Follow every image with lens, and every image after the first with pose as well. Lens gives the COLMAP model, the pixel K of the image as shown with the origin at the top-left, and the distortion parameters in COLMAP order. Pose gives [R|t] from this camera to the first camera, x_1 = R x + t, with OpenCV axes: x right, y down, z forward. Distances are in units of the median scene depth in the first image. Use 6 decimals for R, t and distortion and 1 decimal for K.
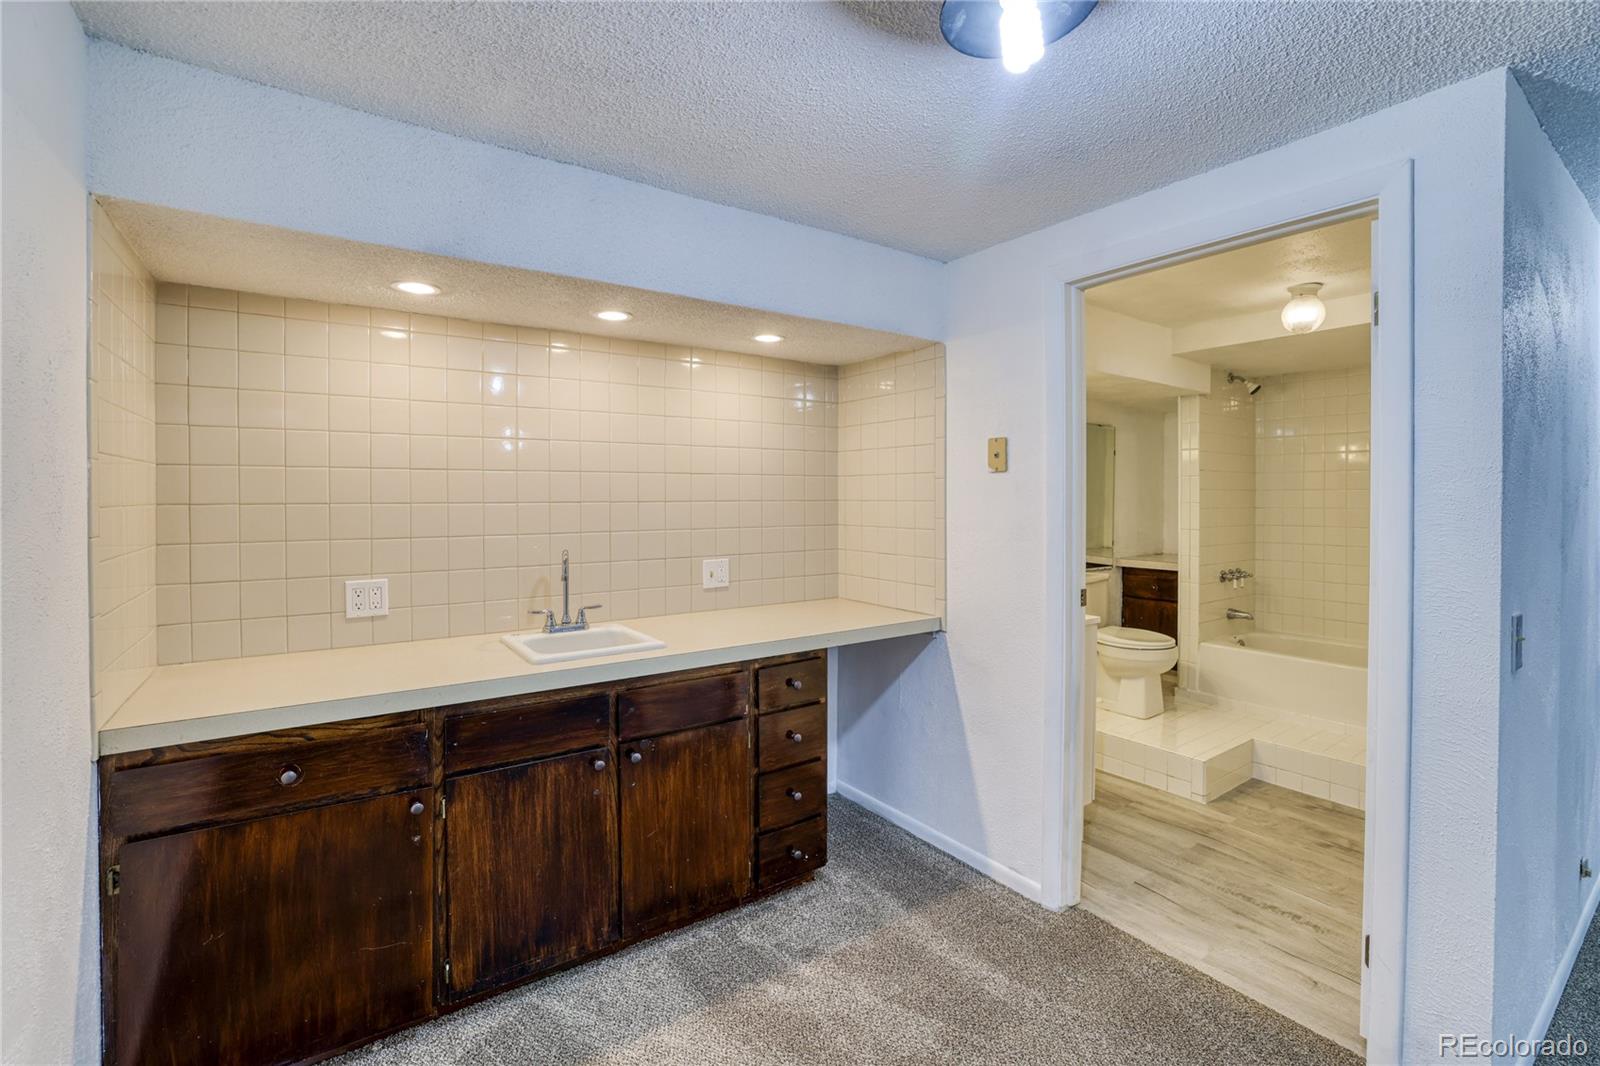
lens RADIAL K [[697.5, 0, 793.2], [0, 697.5, 509.1], [0, 0, 1]] dist [-0.034540, 0.007616]
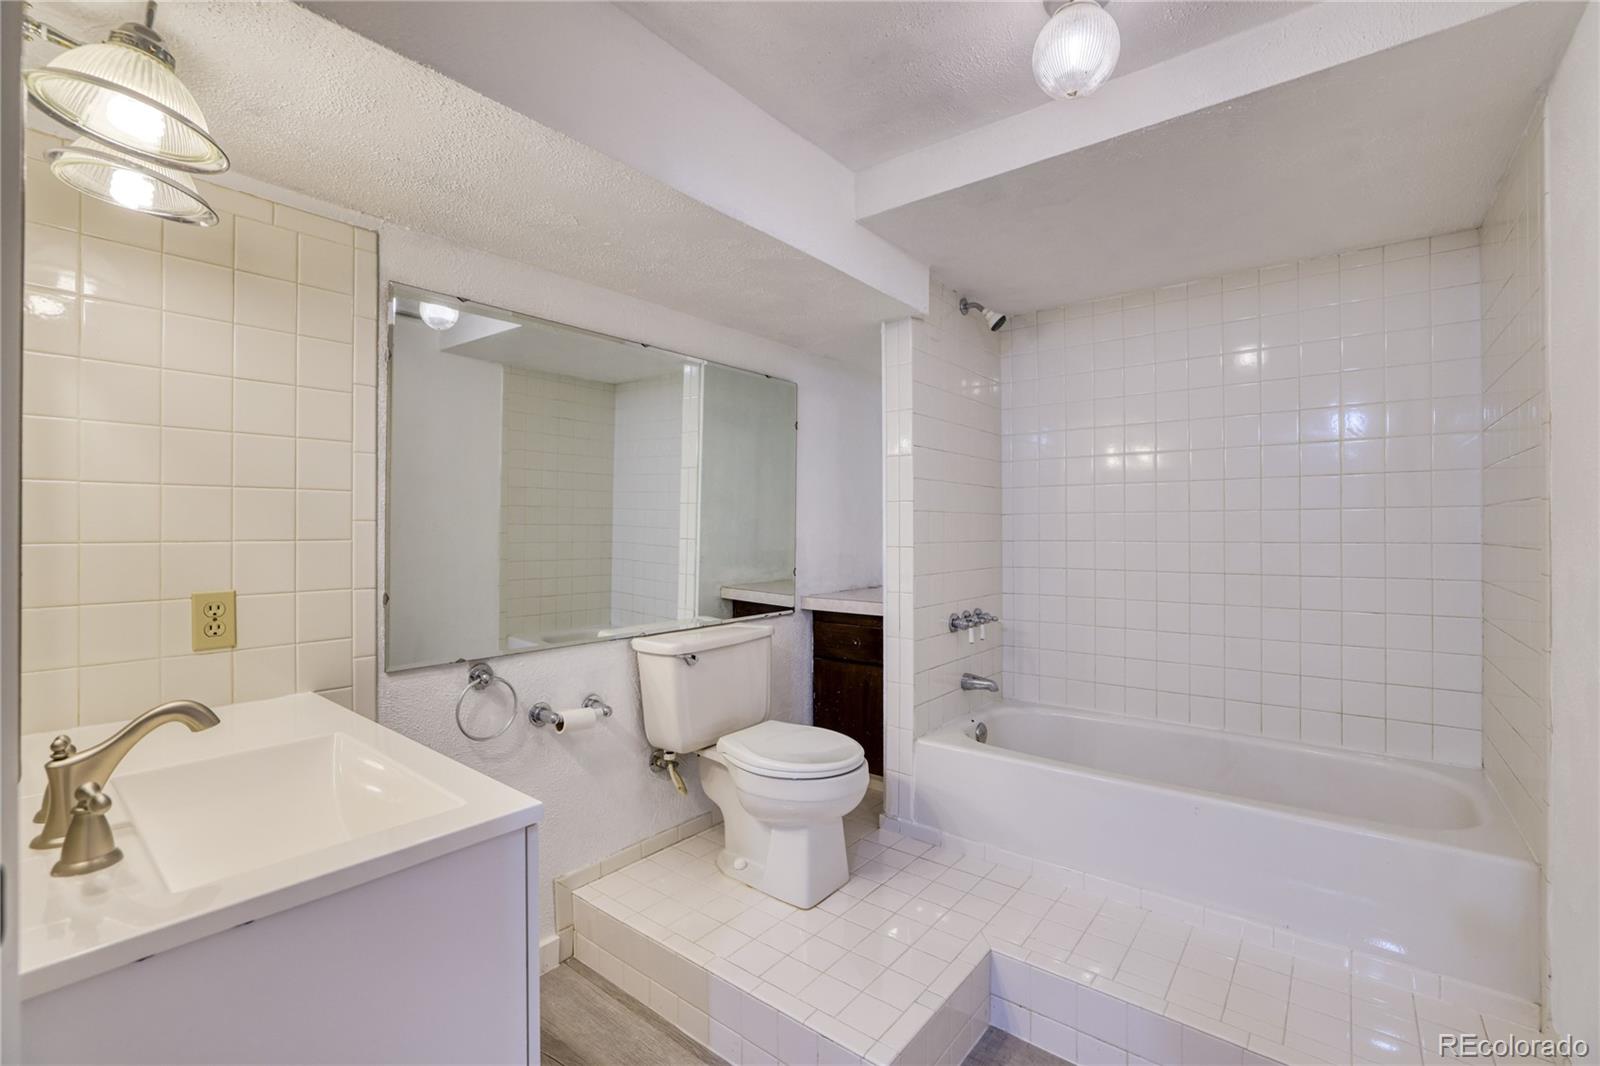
lens RADIAL K [[697.5, 0, 800.6], [0, 697.5, 529.1], [0, 0, 1]] dist [-0.034540, 0.007616]
pose [[0.957818, 0.001902, 0.287371, 0.313086], [0.002164, 0.999902, -0.013830, 0.021797], [-0.287369, 0.013869, 0.957720, 0.441587]]
